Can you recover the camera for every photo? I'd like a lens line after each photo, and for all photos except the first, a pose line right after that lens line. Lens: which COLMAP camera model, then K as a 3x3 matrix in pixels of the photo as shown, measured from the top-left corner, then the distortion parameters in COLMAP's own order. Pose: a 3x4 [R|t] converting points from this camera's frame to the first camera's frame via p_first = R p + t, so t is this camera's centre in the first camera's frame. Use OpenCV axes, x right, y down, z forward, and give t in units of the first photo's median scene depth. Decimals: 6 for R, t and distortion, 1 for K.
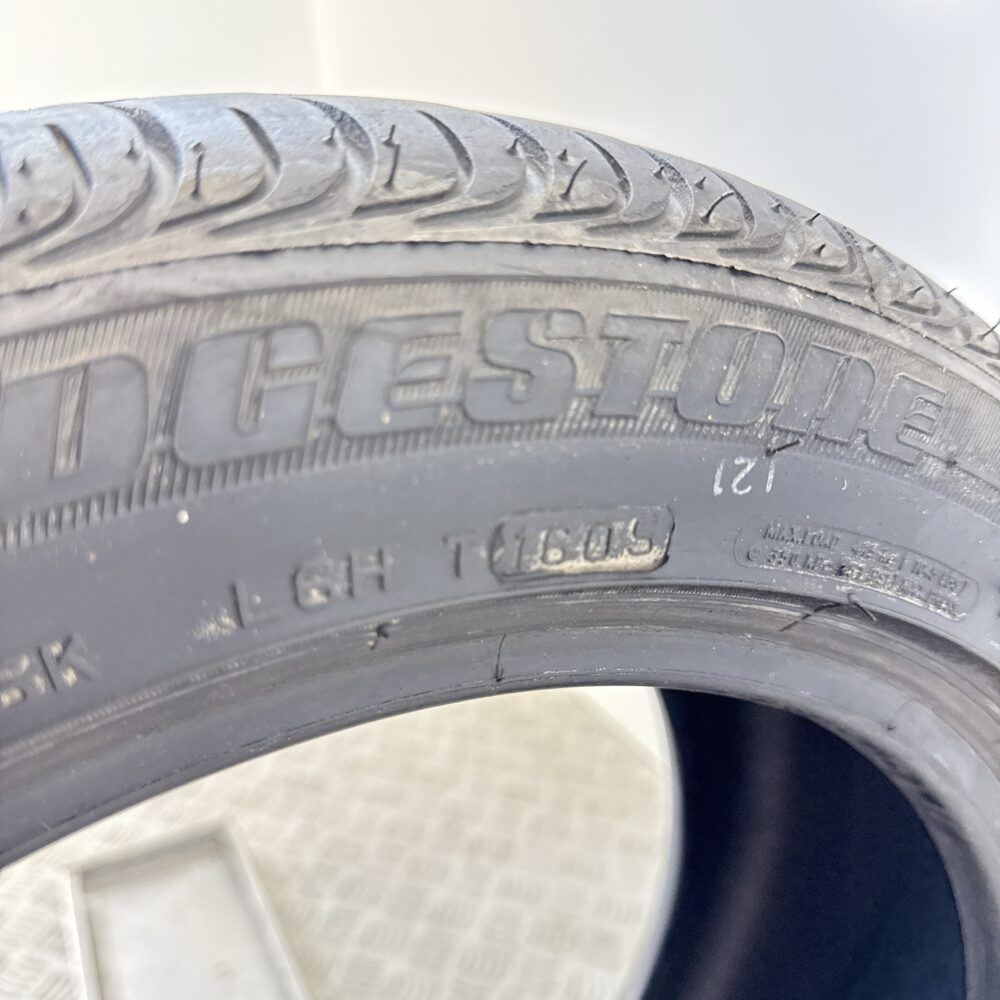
lens RADIAL K [[967.0, 0, 500.0], [0, 967.0, 500.0], [0, 0, 1]] dist [0.091357, -0.173033]
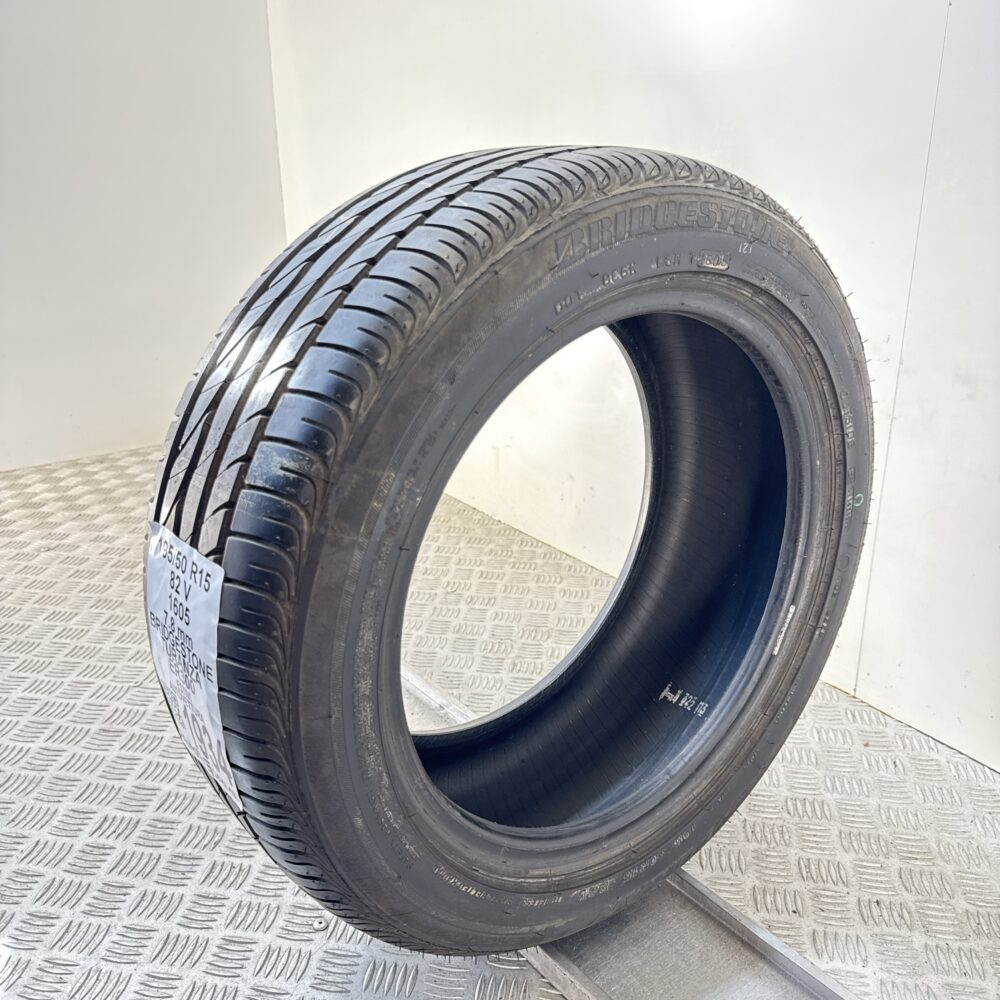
lens RADIAL K [[951.1, 0, 508.6], [0, 951.1, 498.8], [0, 0, 1]] dist [0.126967, -0.331034]
pose [[0.977975, -0.022875, 0.207466, -1.689482], [0.018215, 0.999538, 0.024345, 0.971847], [-0.207927, -0.020030, 0.977939, -2.948380]]
